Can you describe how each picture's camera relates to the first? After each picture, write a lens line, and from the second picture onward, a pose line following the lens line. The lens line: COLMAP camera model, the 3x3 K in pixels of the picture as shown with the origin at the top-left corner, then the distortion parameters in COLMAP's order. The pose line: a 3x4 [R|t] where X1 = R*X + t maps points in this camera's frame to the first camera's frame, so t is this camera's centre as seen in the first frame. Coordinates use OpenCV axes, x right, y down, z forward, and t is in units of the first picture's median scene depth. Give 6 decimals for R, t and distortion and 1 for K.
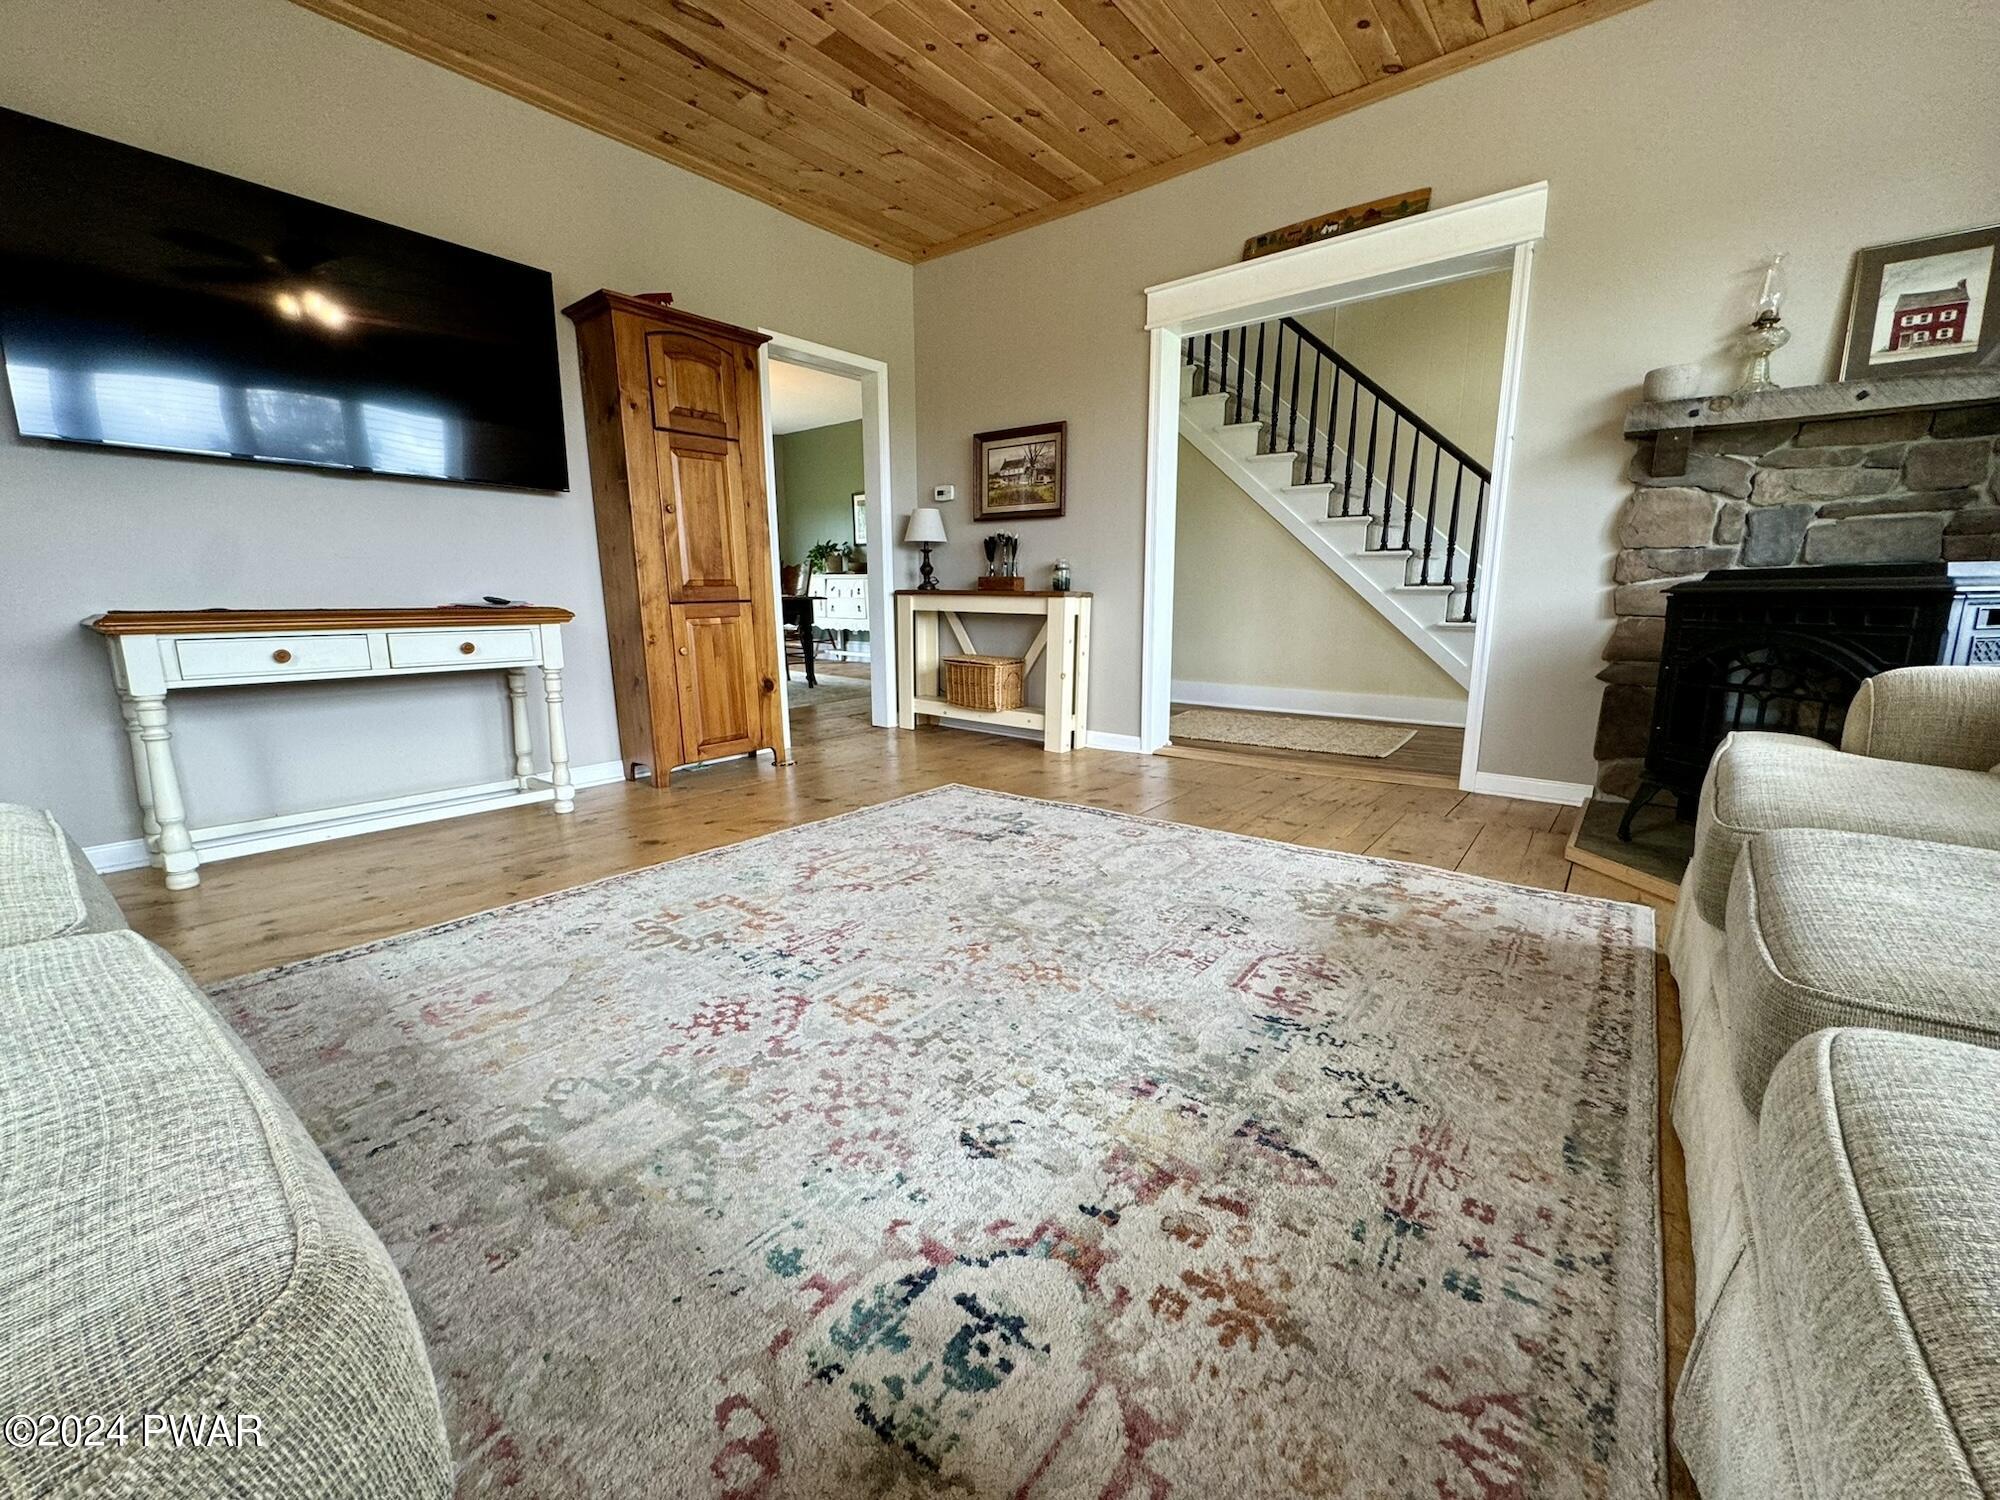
lens RADIAL K [[796.7, 0, 997.2], [0, 796.7, 746.8], [0, 0, 1]] dist [-0.001545, -0.000051]
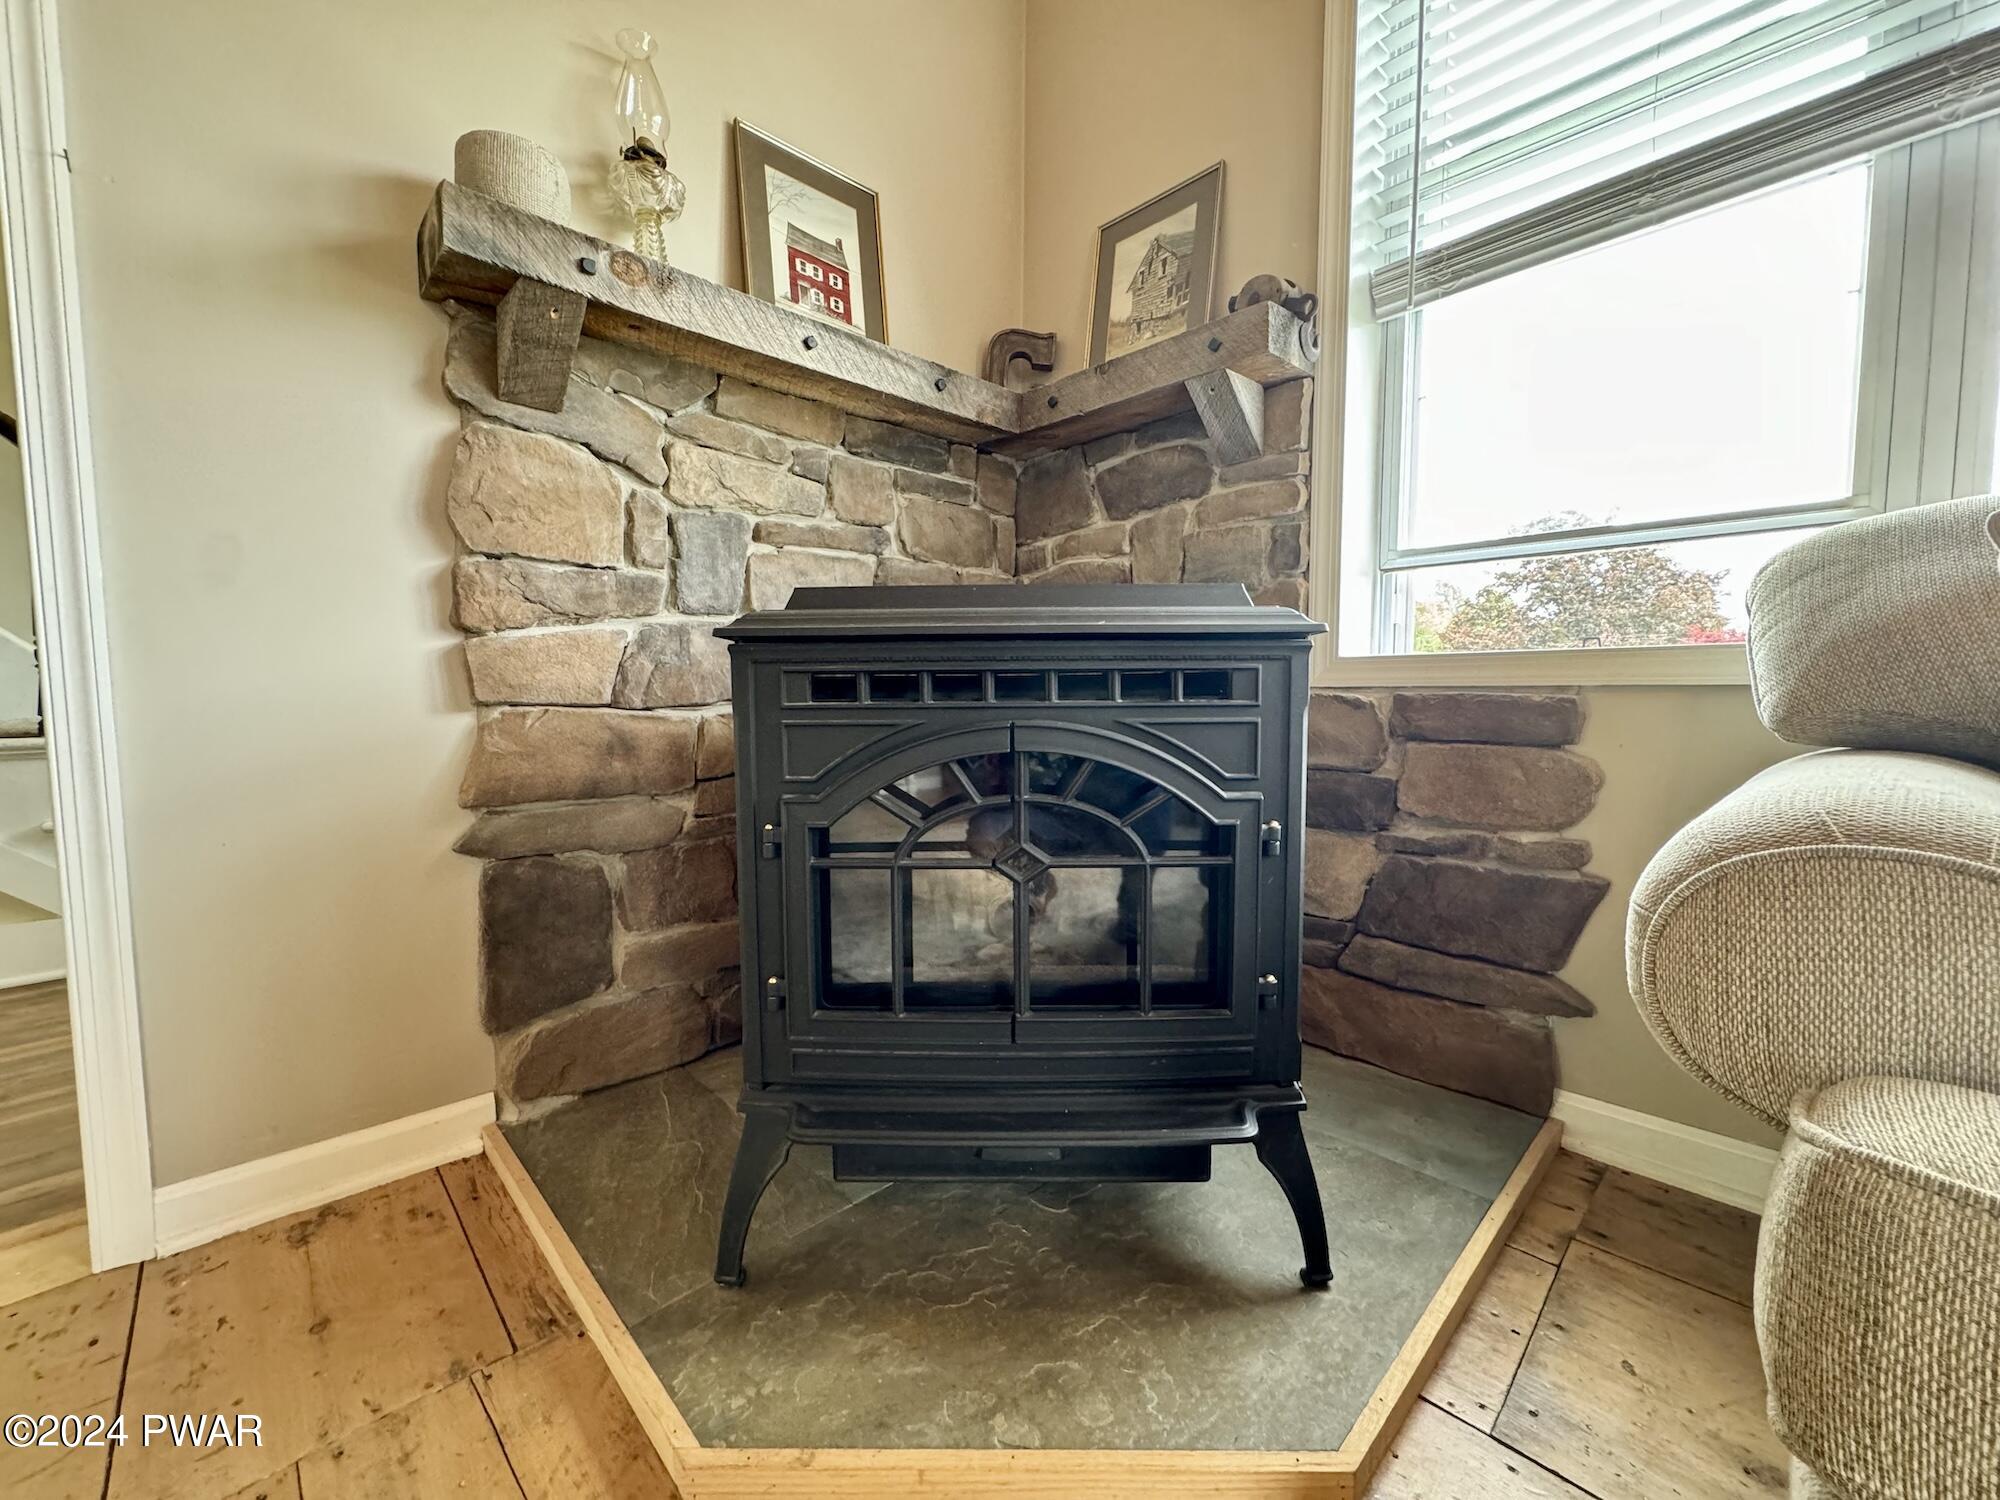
lens RADIAL K [[796.7, 0, 997.2], [0, 796.7, 746.8], [0, 0, 1]] dist [-0.001545, -0.000051]
pose [[0.123846, -0.063245, 0.990284, 0.421403], [0.192637, 0.980513, 0.038530, -0.115595], [-0.973423, 0.185993, 0.133616, 0.739750]]
